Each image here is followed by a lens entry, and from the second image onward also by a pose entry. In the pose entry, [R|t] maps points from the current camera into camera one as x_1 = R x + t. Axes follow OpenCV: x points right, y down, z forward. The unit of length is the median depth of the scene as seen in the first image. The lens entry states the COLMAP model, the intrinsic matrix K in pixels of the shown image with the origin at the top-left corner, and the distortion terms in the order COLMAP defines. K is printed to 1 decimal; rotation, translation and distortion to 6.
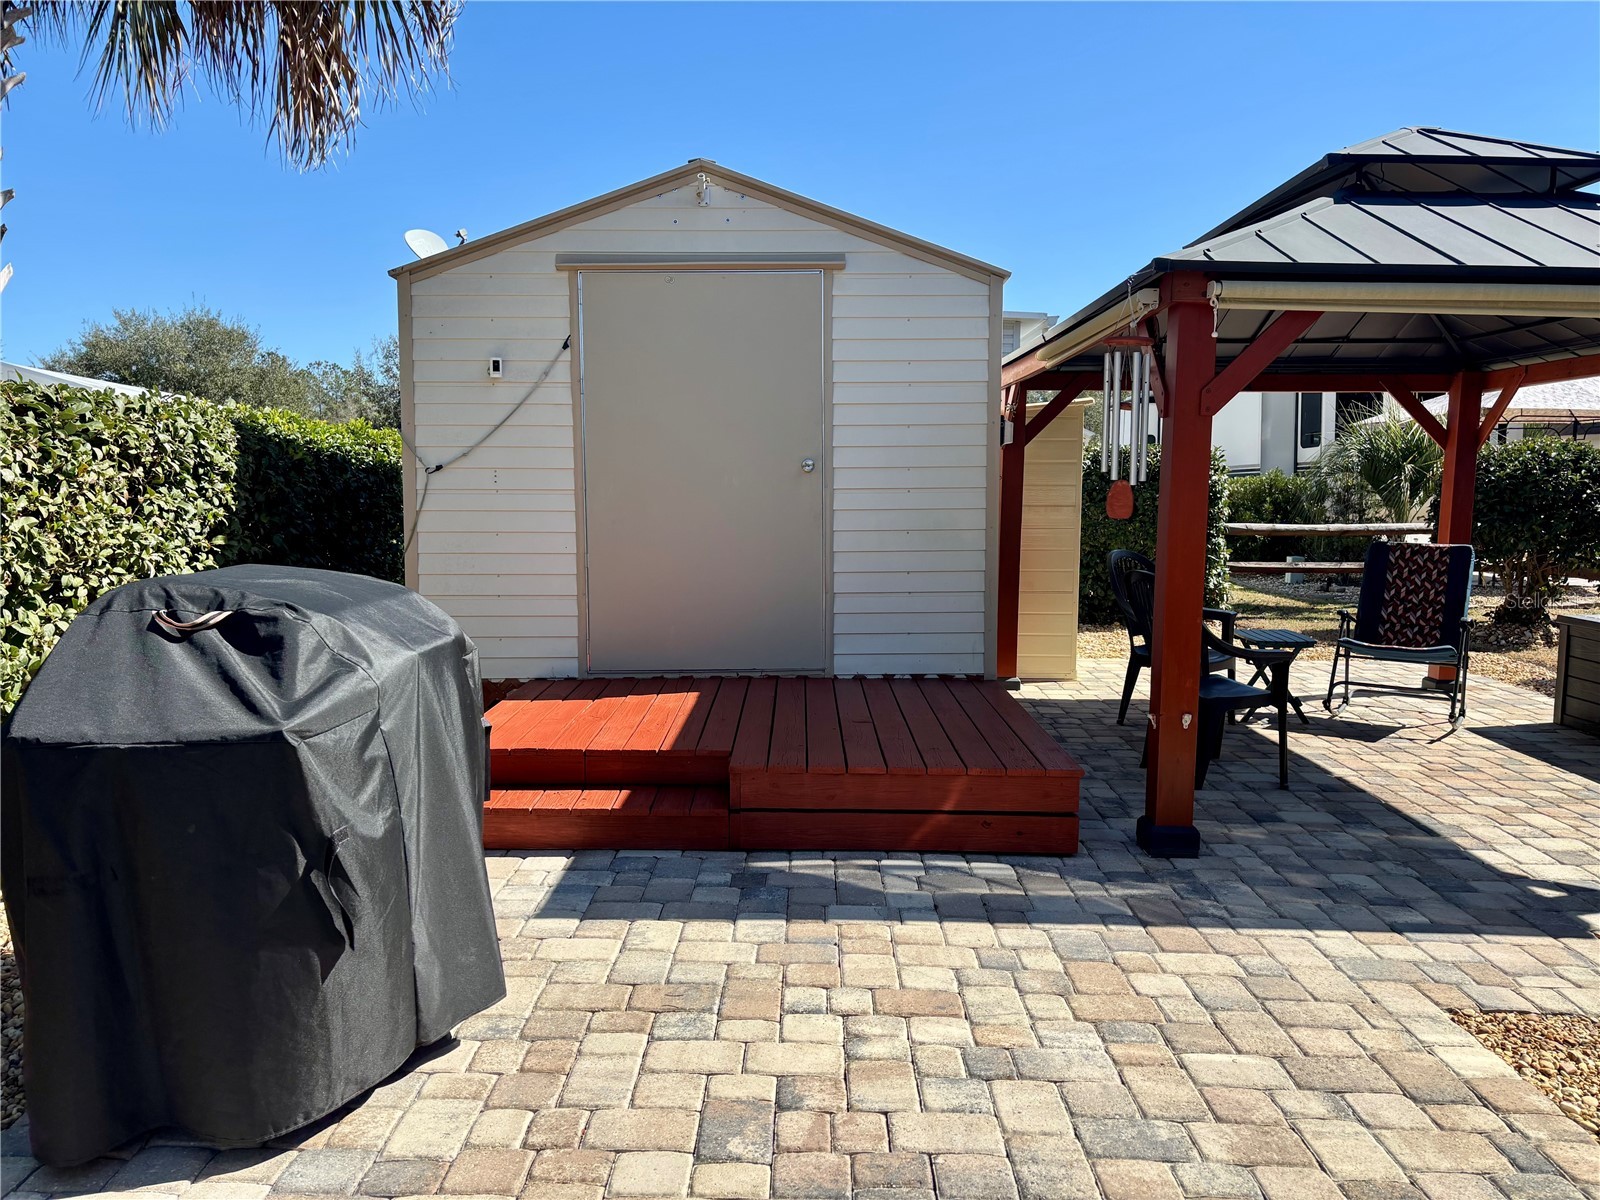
lens RADIAL K [[1211.4, 0, 804.3], [0, 1211.4, 605.6], [0, 0, 1]] dist [0.044274, -0.043151]
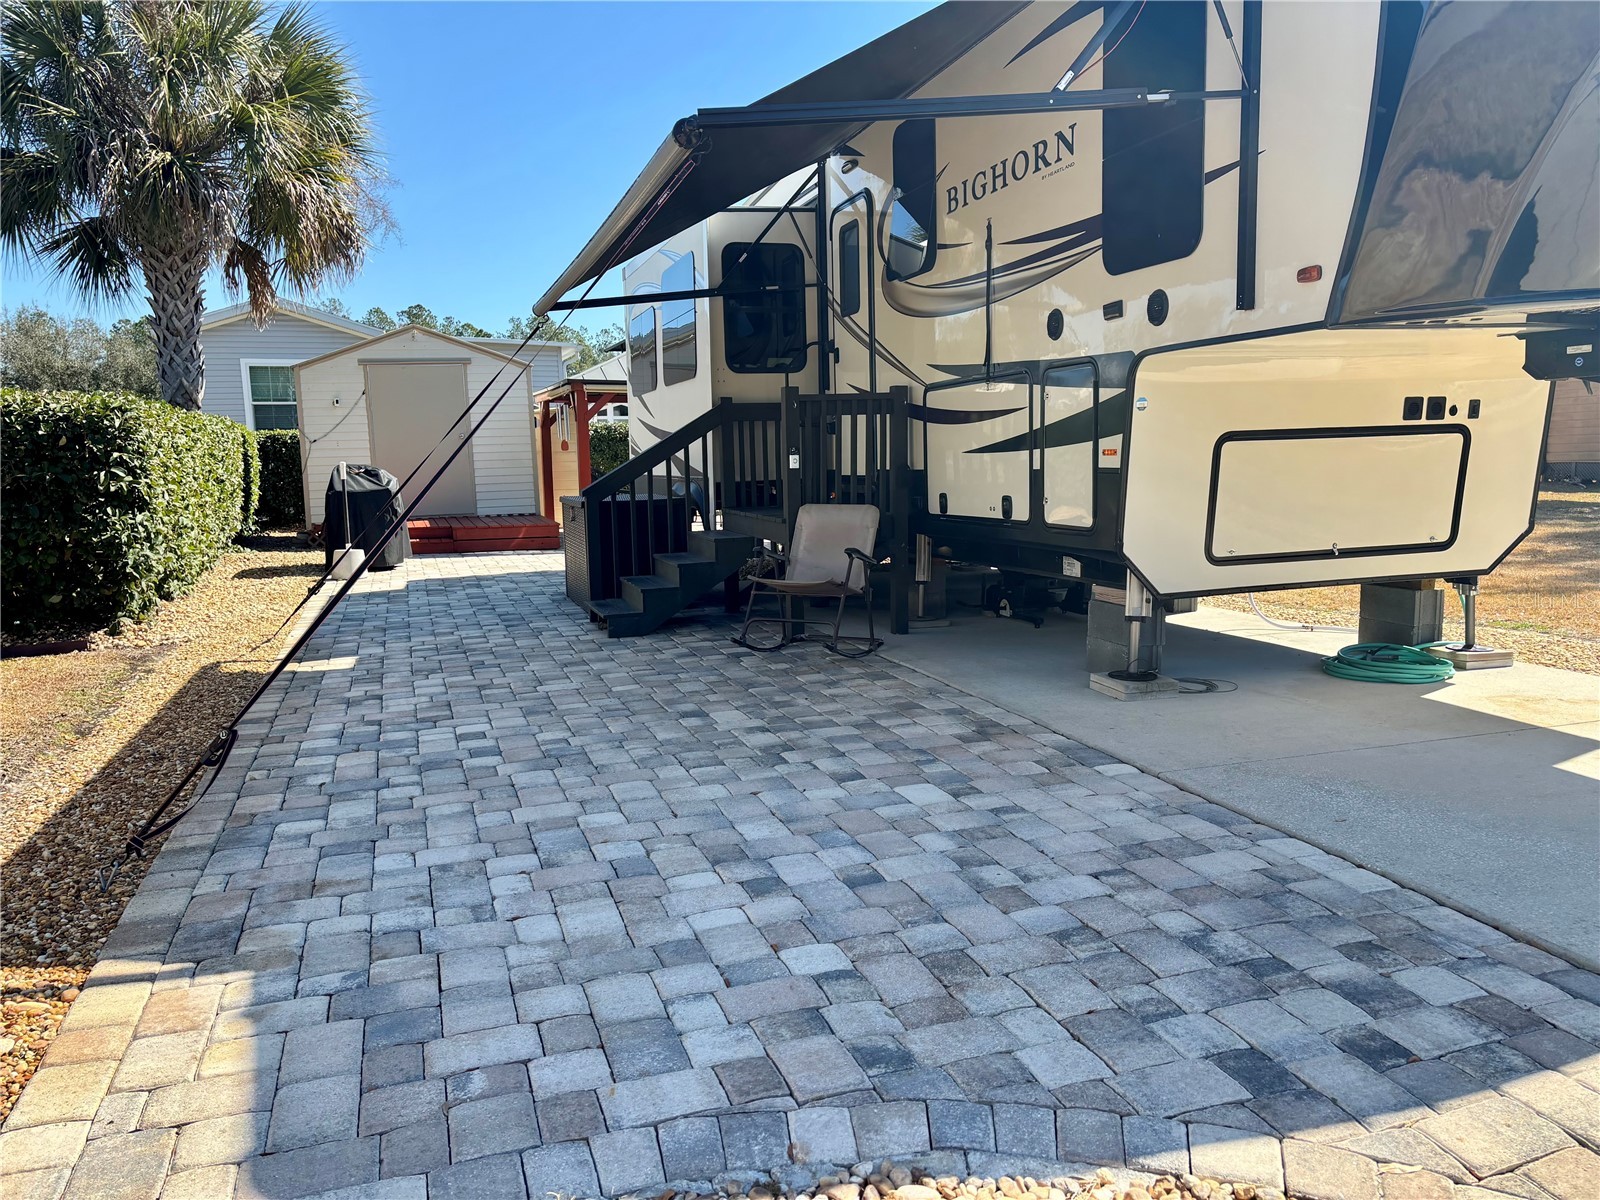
lens RADIAL K [[1211.4, 0, 801.0], [0, 1211.4, 616.4], [0, 0, 1]] dist [0.044274, -0.043151]
pose [[0.946100, -0.069571, 0.316315, -0.212651], [0.057708, 0.997239, 0.046731, 0.252832], [-0.318693, -0.025959, 0.947503, -2.298255]]
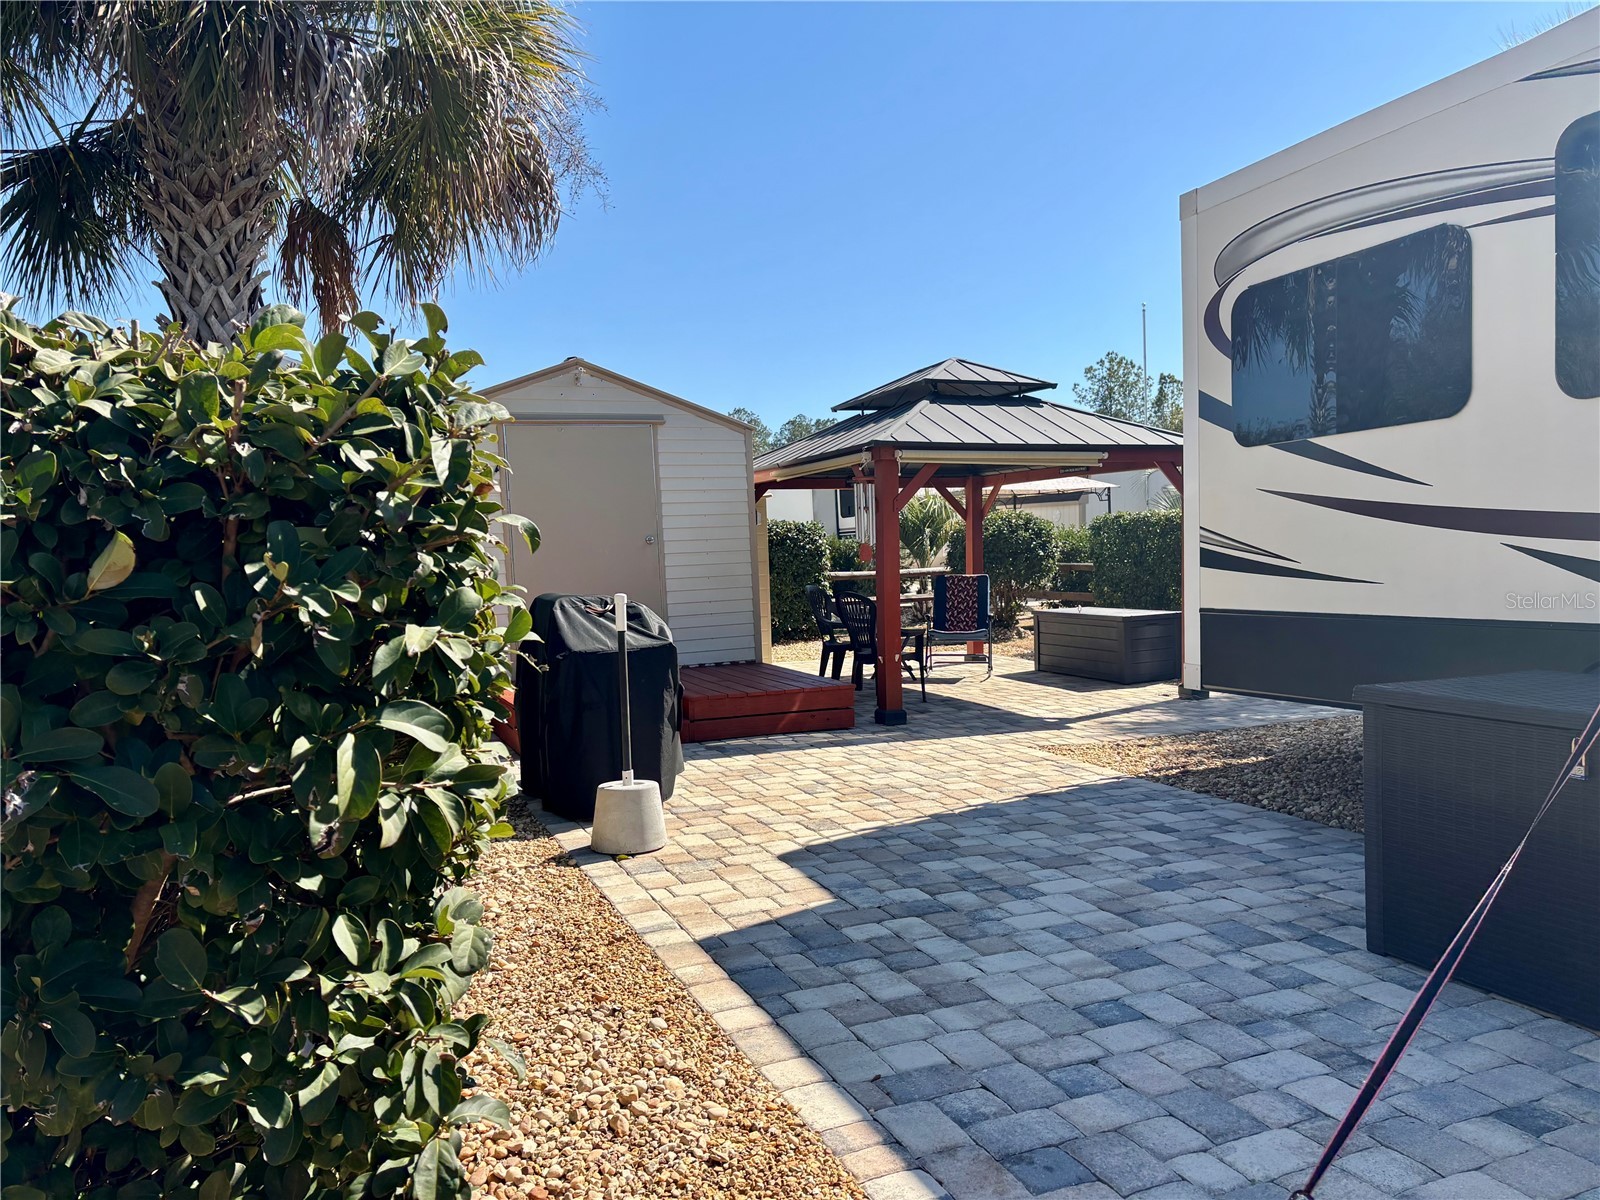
lens RADIAL K [[1211.4, 0, 802.9], [0, 1211.4, 609.6], [0, 0, 1]] dist [0.044274, -0.043151]
pose [[0.920841, -0.052901, 0.386333, -0.569600], [0.073495, 0.996544, -0.038721, 0.074033], [-0.382950, 0.064049, 0.921546, -0.764916]]
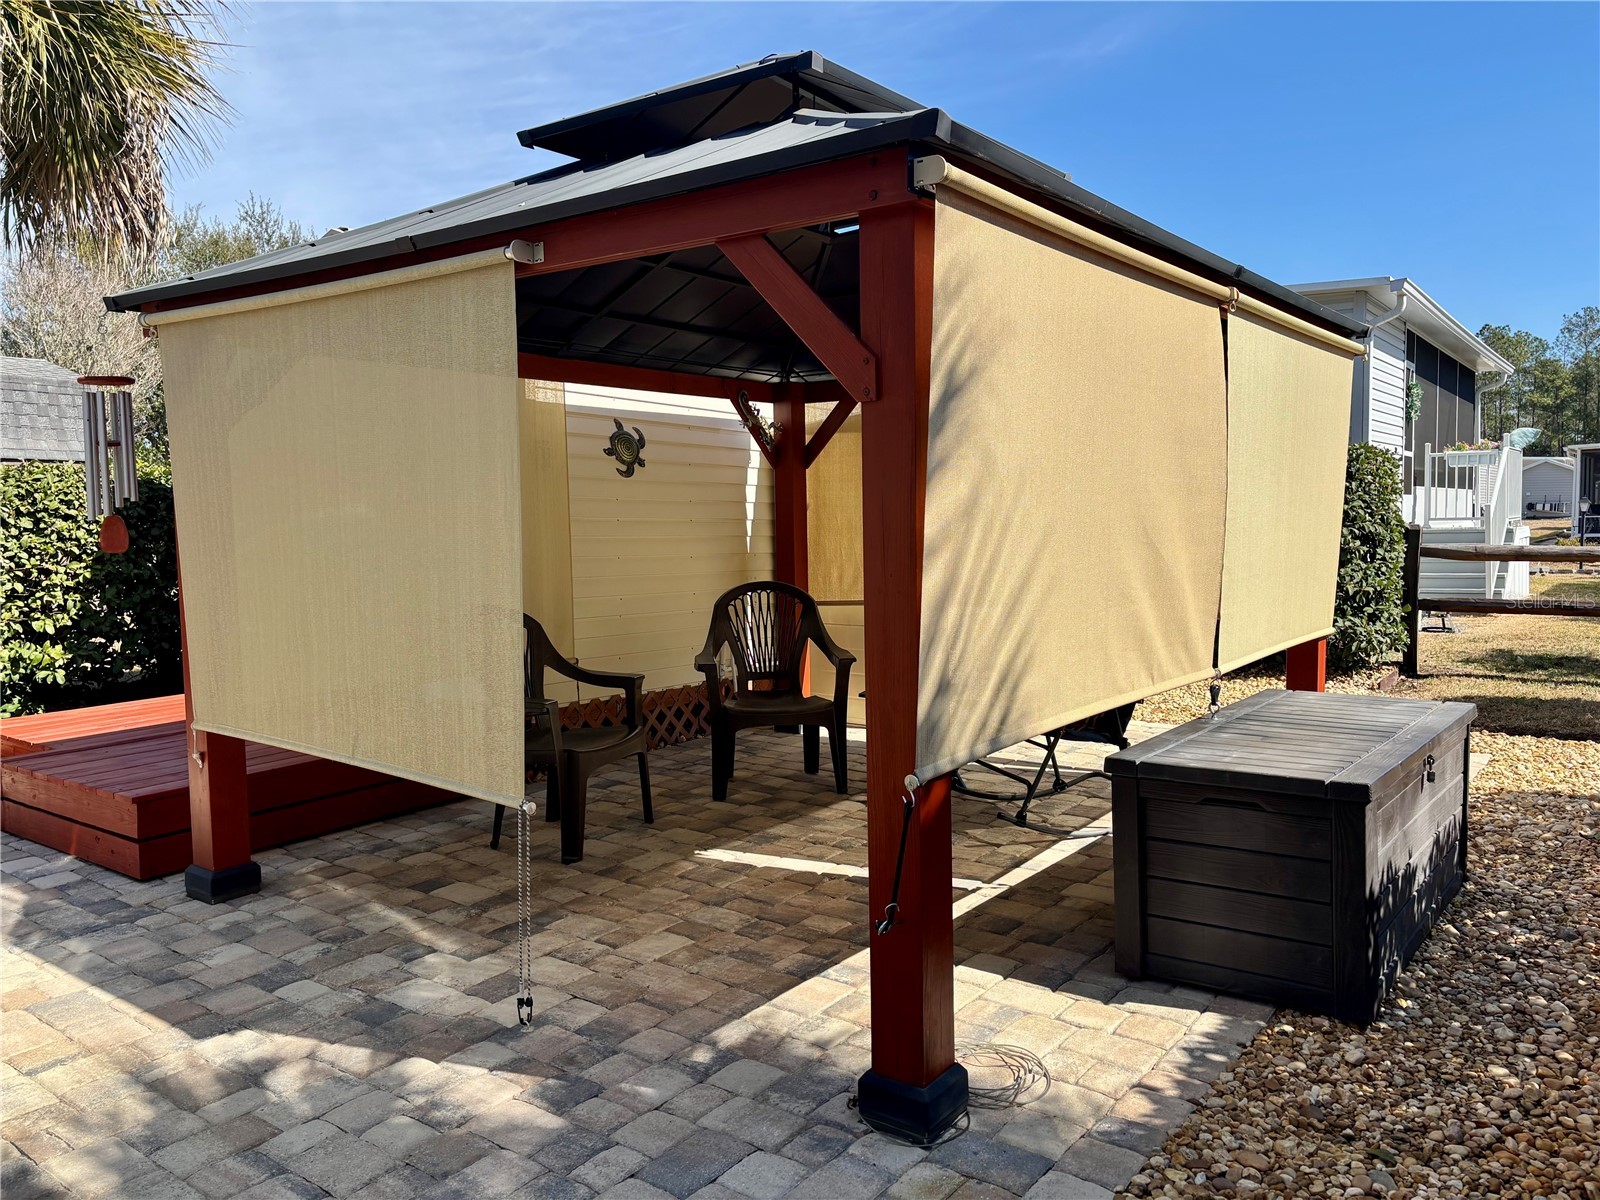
lens RADIAL K [[1211.4, 0, 808.6], [0, 1211.4, 596.9], [0, 0, 1]] dist [0.044274, -0.043151]
pose [[0.801148, 0.020898, -0.598101, 1.178060], [-0.034417, 0.999345, -0.011183, -0.039440], [0.597475, 0.029544, 0.801343, 0.458518]]
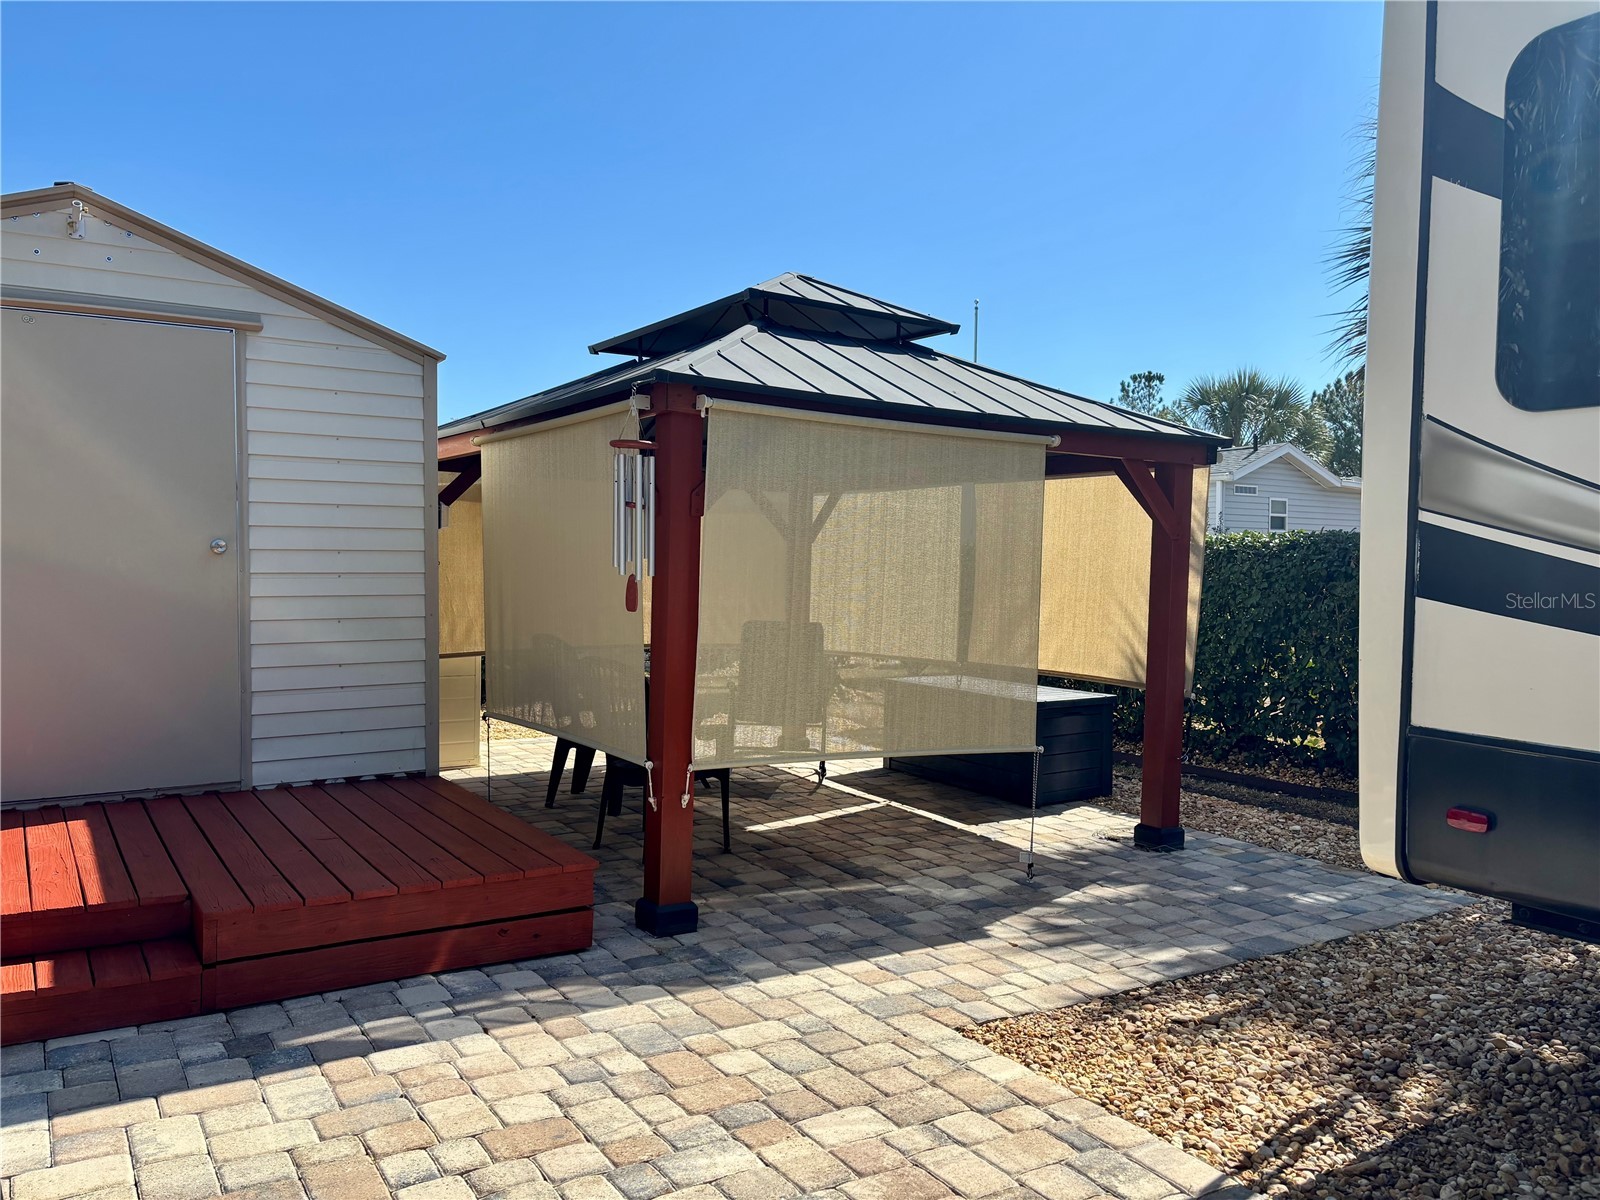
lens RADIAL K [[1211.4, 0, 808.7], [0, 1211.4, 597.2], [0, 0, 1]] dist [0.044274, -0.043151]
pose [[0.834238, -0.006500, 0.551366, -0.161372], [0.041848, 0.997793, -0.051556, -0.021501], [-0.549814, 0.066084, 0.832669, 0.046057]]
